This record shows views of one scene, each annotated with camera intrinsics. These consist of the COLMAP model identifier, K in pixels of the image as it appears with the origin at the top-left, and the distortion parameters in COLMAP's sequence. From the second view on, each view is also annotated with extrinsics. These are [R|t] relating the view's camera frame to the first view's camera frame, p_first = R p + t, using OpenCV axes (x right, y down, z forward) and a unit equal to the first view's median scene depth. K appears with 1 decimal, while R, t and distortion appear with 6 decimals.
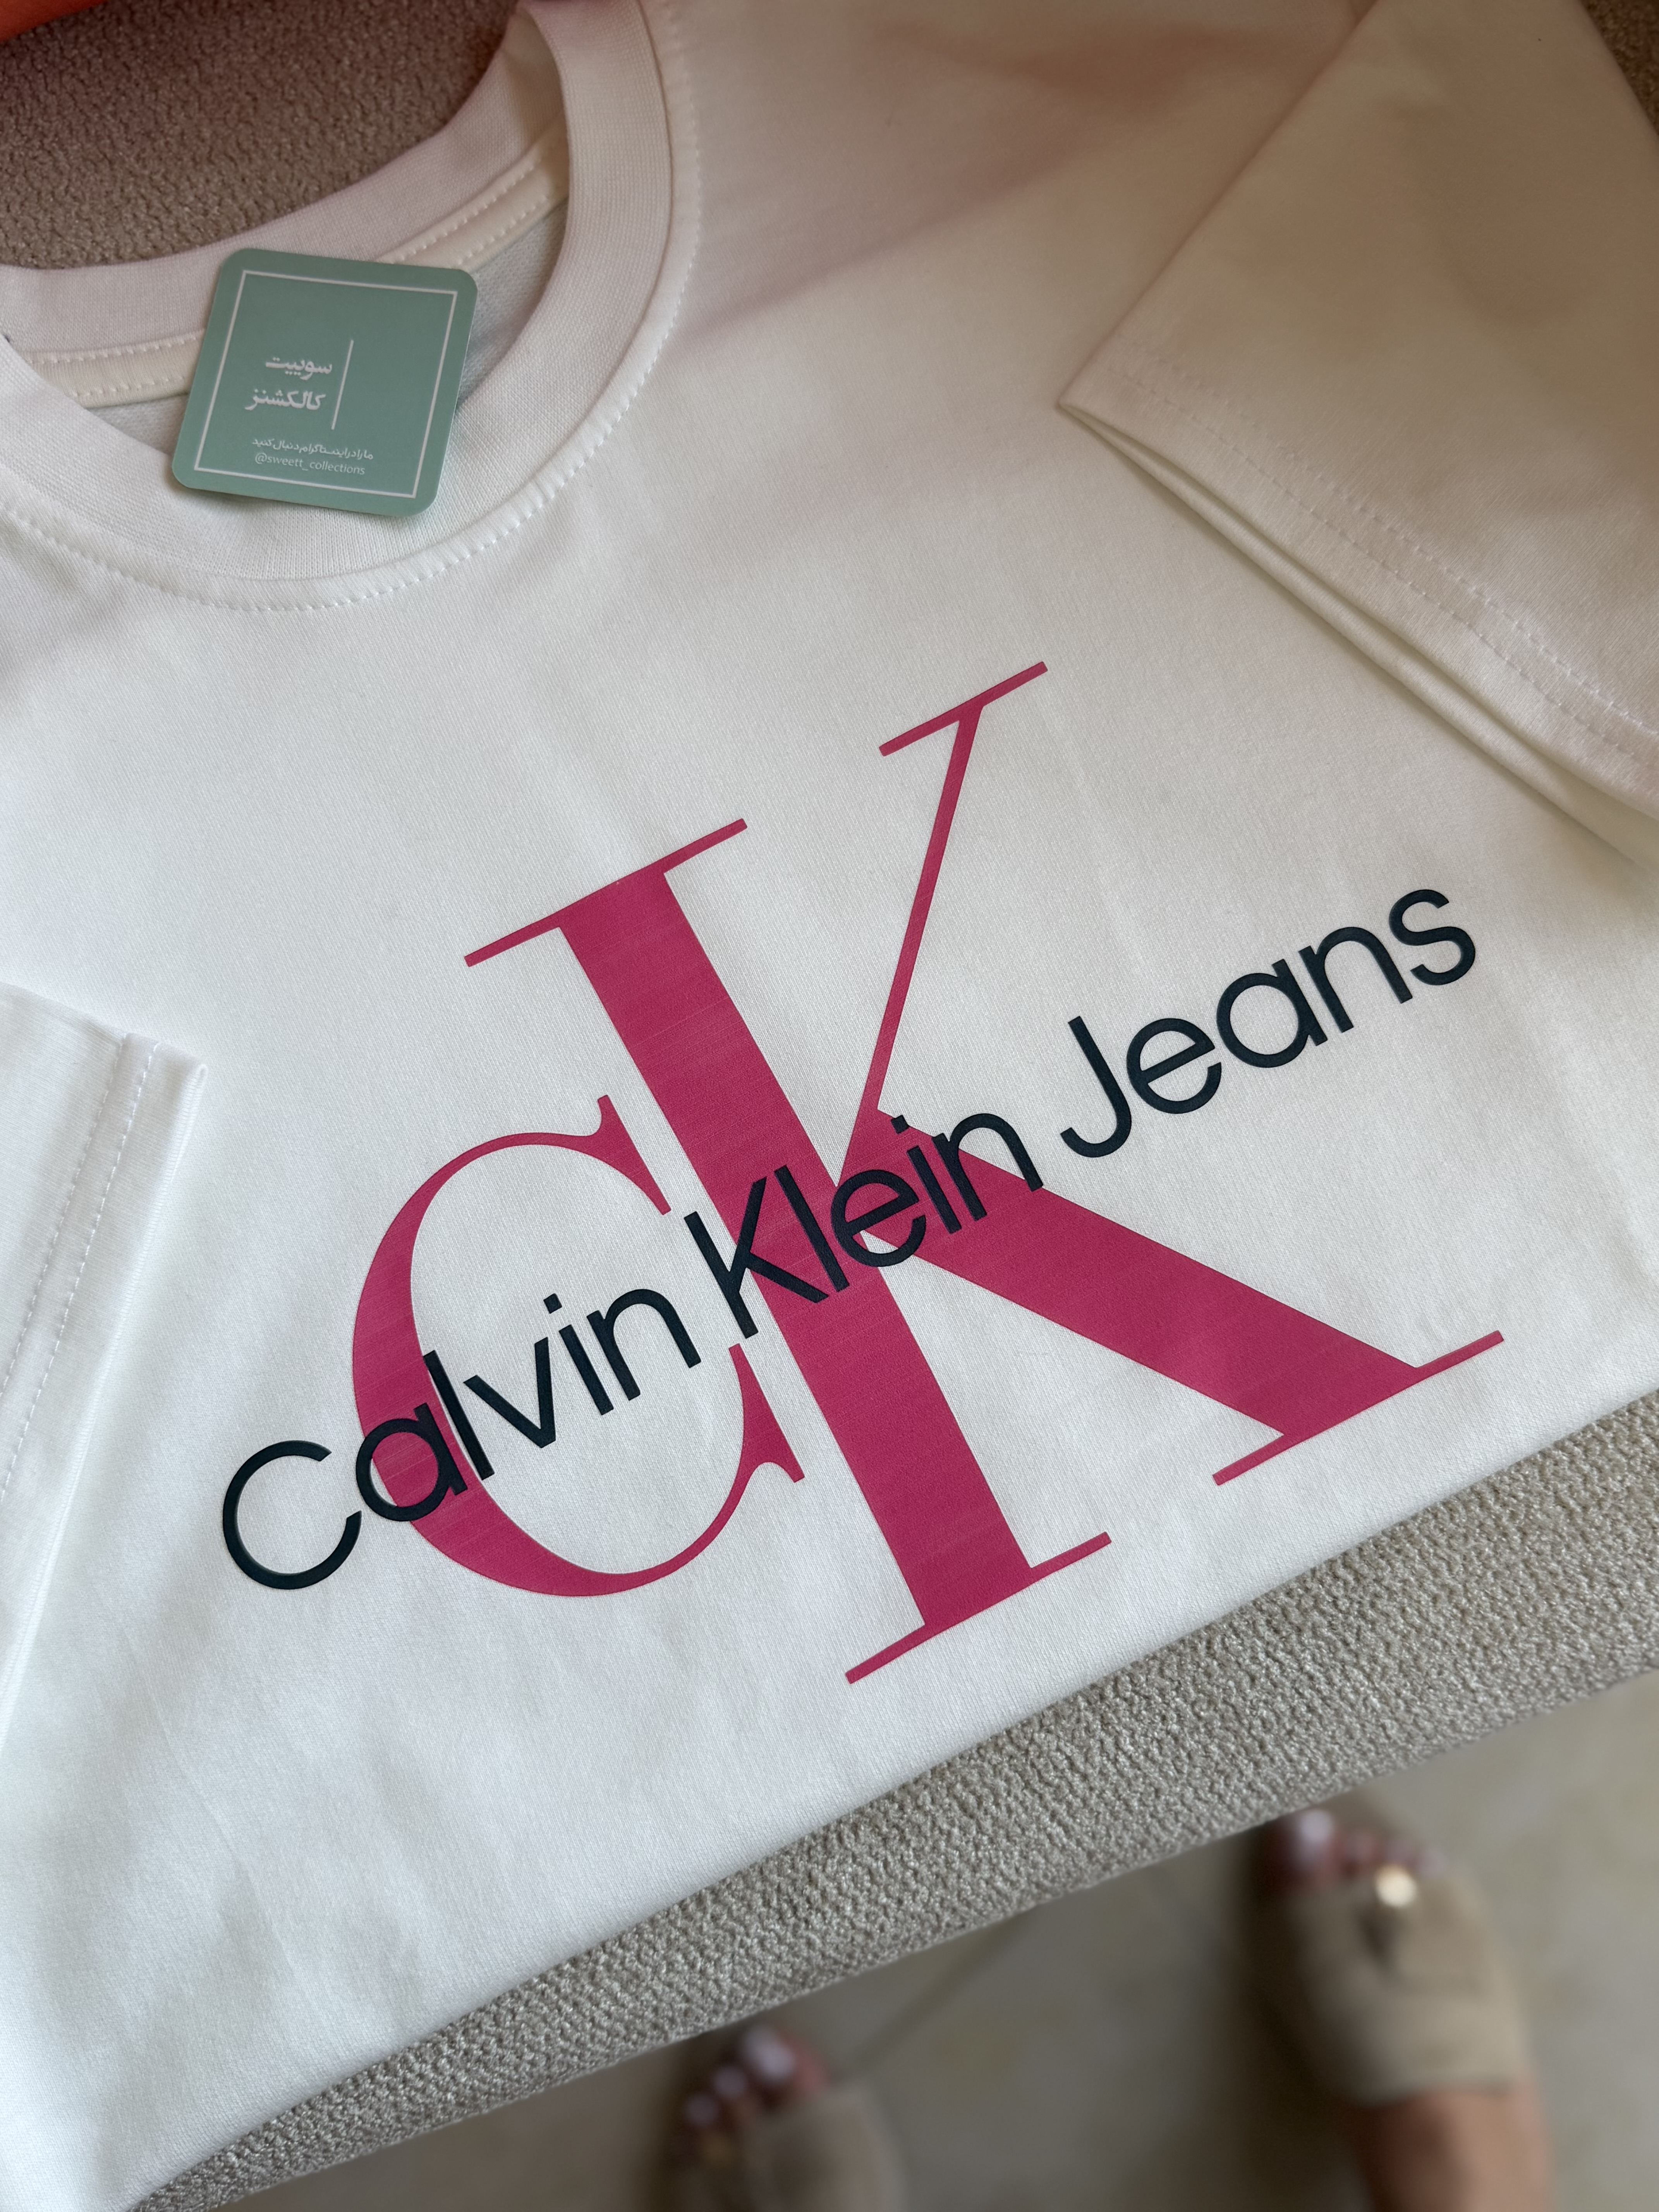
lens RADIAL K [[1879.9, 0, 834.7], [0, 1879.9, 1108.4], [0, 0, 1]] dist [0.045258, -0.107208]
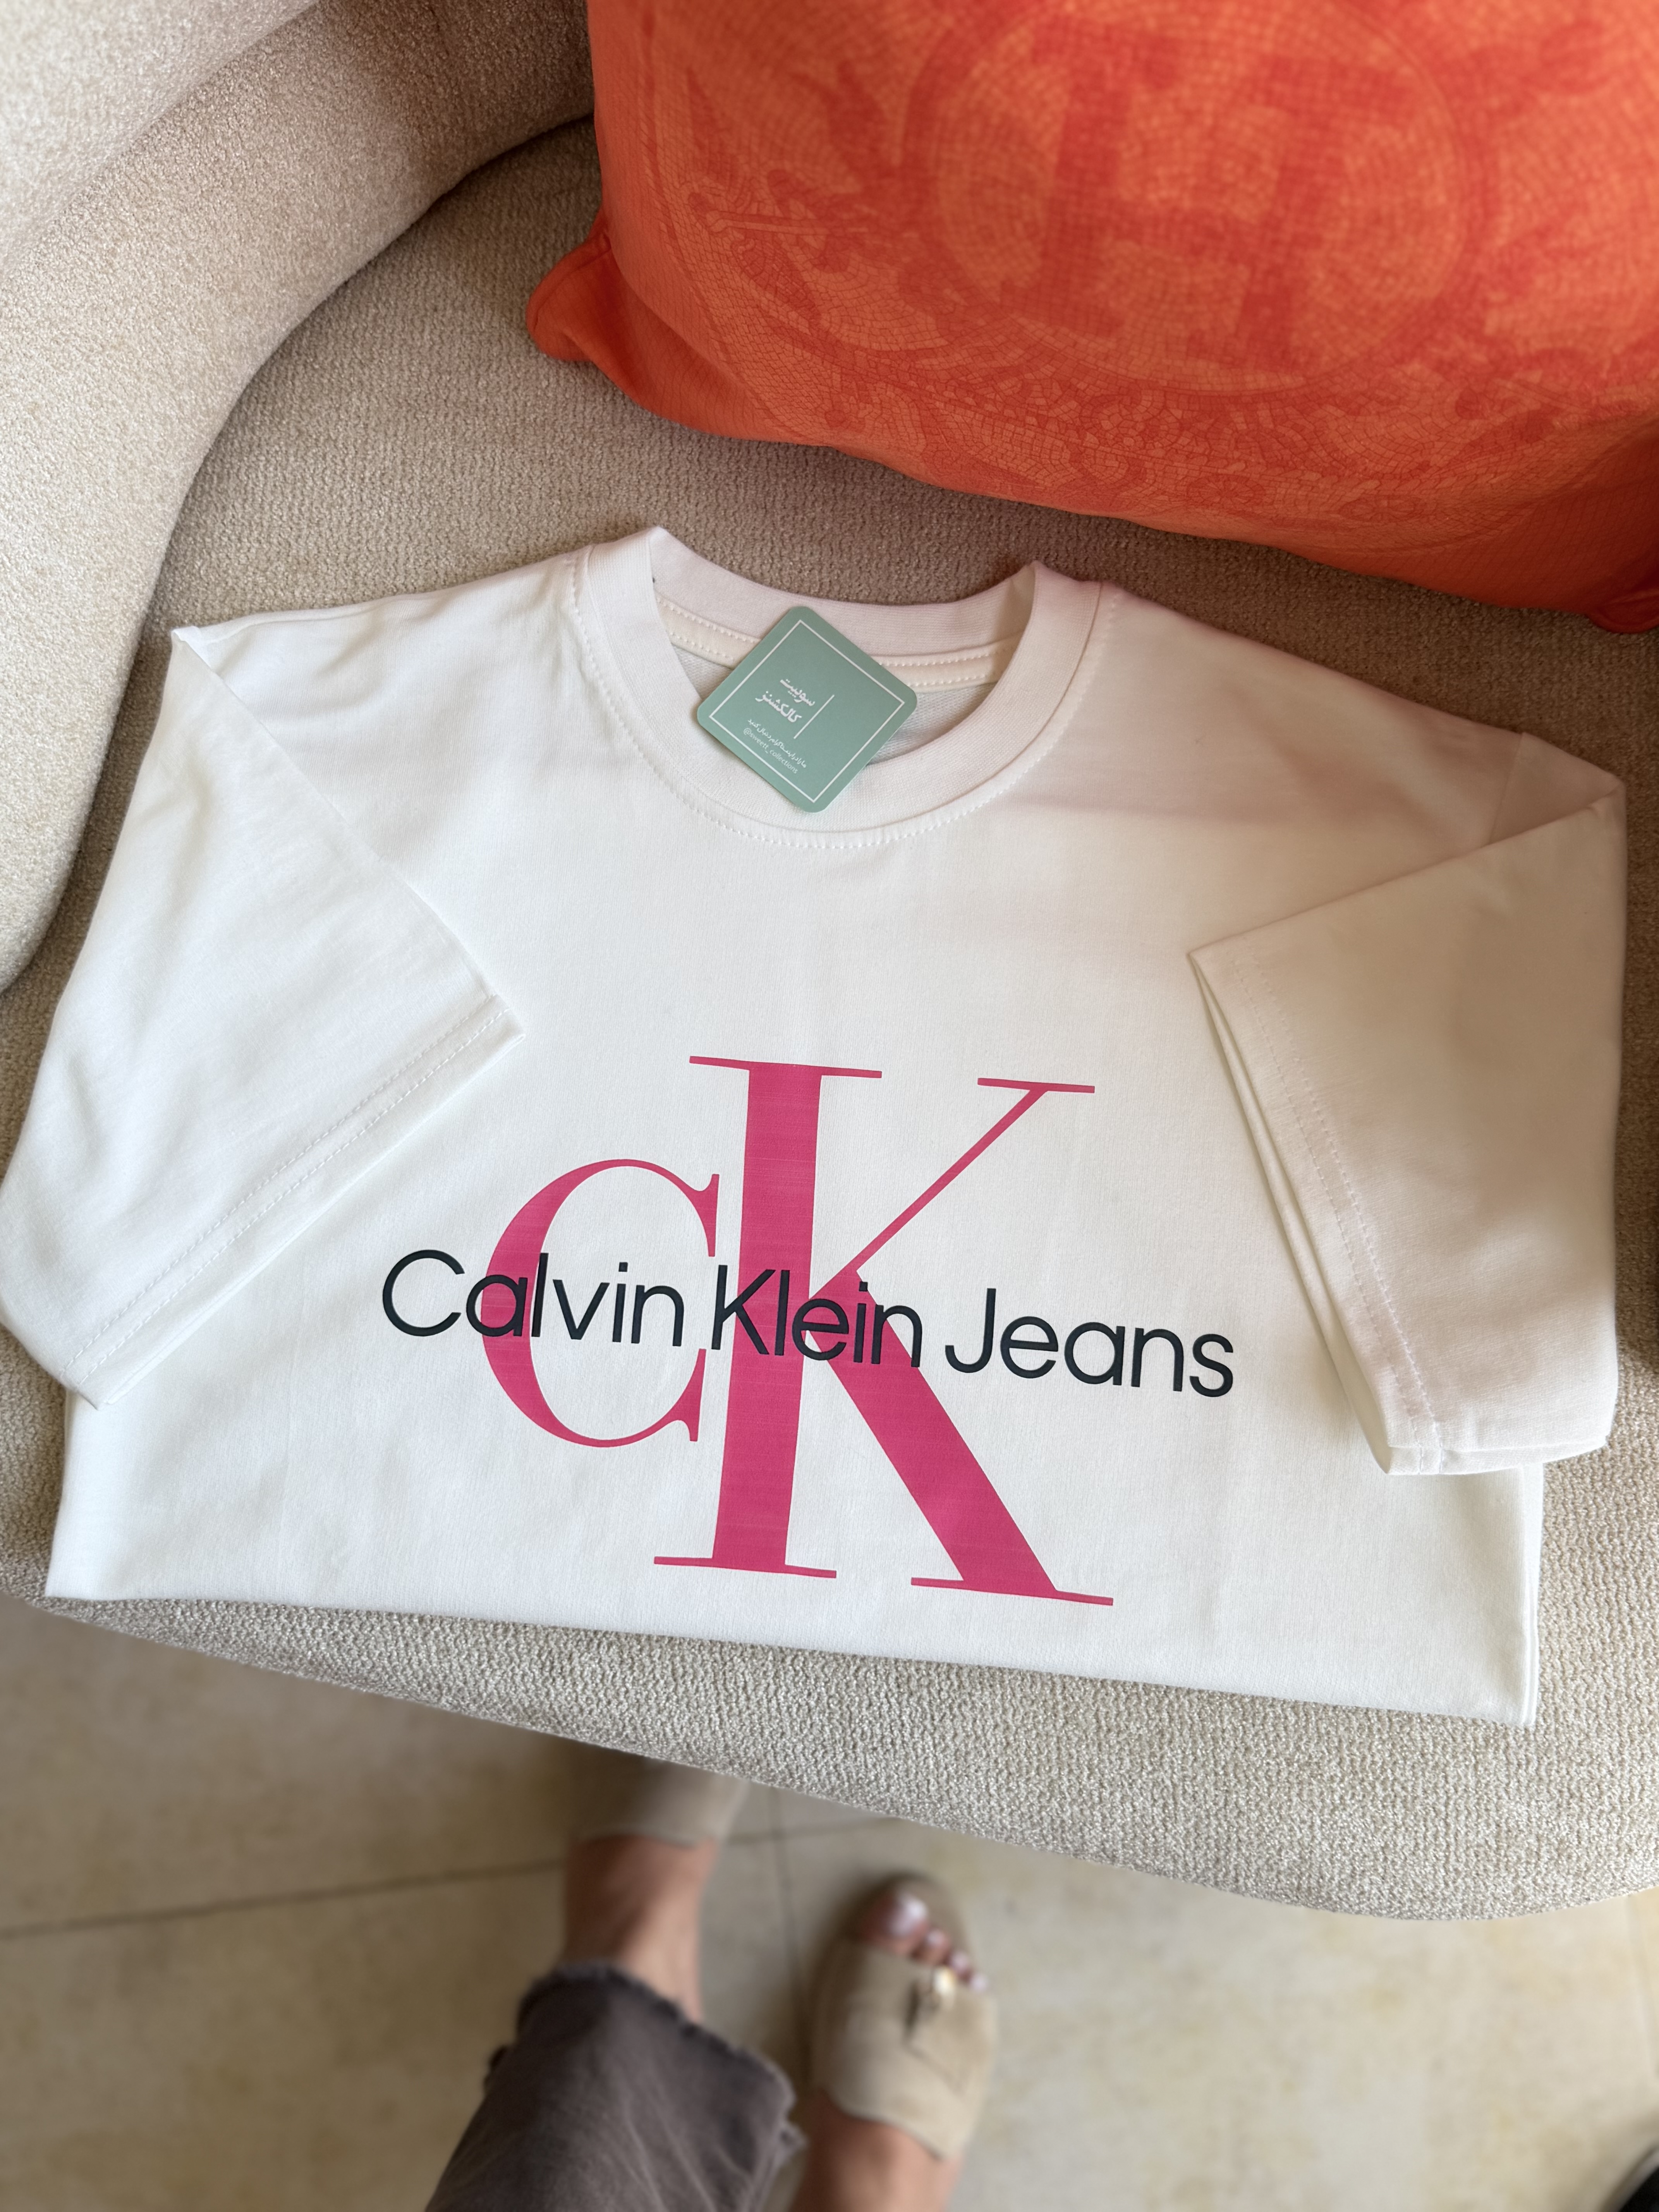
lens RADIAL K [[1879.9, 0, 827.7], [0, 1879.9, 1105.8], [0, 0, 1]] dist [0.045258, -0.107208]
pose [[0.846814, 0.523763, -0.092616, 0.075869], [-0.525876, 0.850559, 0.001857, -0.108957], [0.079748, 0.047132, 0.995700, -0.602586]]
